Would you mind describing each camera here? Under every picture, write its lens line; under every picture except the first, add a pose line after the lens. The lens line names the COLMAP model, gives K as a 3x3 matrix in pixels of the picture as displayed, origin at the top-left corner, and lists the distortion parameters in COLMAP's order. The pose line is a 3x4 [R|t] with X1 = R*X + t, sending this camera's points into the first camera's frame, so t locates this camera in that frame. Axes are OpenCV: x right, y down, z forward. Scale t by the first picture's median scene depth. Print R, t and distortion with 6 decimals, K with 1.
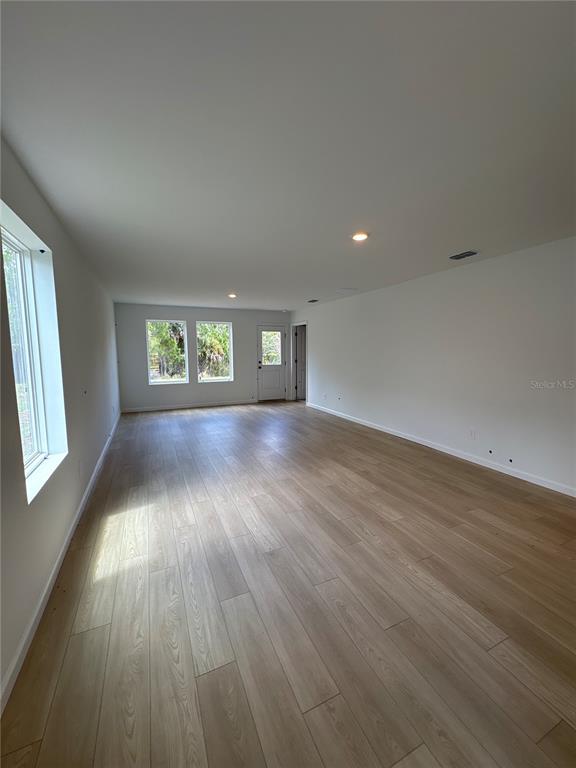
lens RADIAL K [[306.8, 0, 290.3], [0, 306.8, 385.5], [0, 0, 1]] dist [-0.000865, -0.000089]
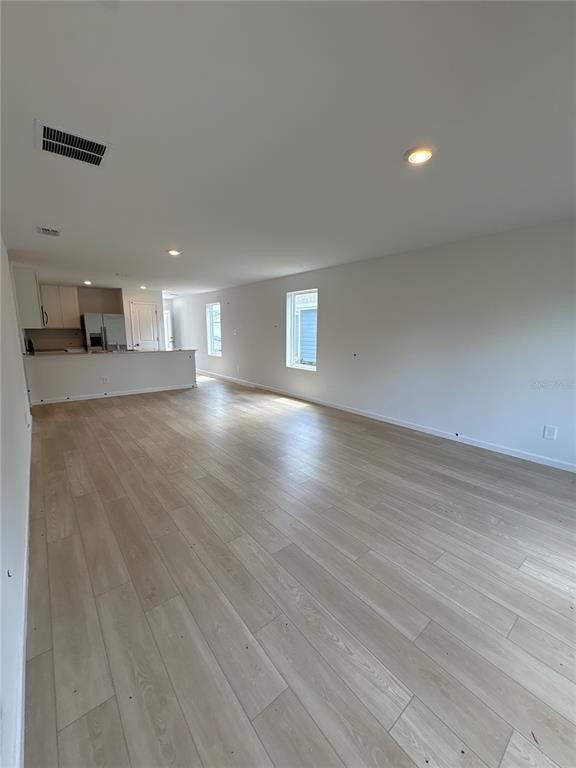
lens RADIAL K [[306.8, 0, 290.3], [0, 306.8, 385.5], [0, 0, 1]] dist [-0.000865, -0.000089]
pose [[-0.968912, 0.038315, -0.244421, 0.047253], [-0.032821, 0.959298, 0.280483, -0.231770], [0.245219, 0.279786, -0.928217, 2.111589]]
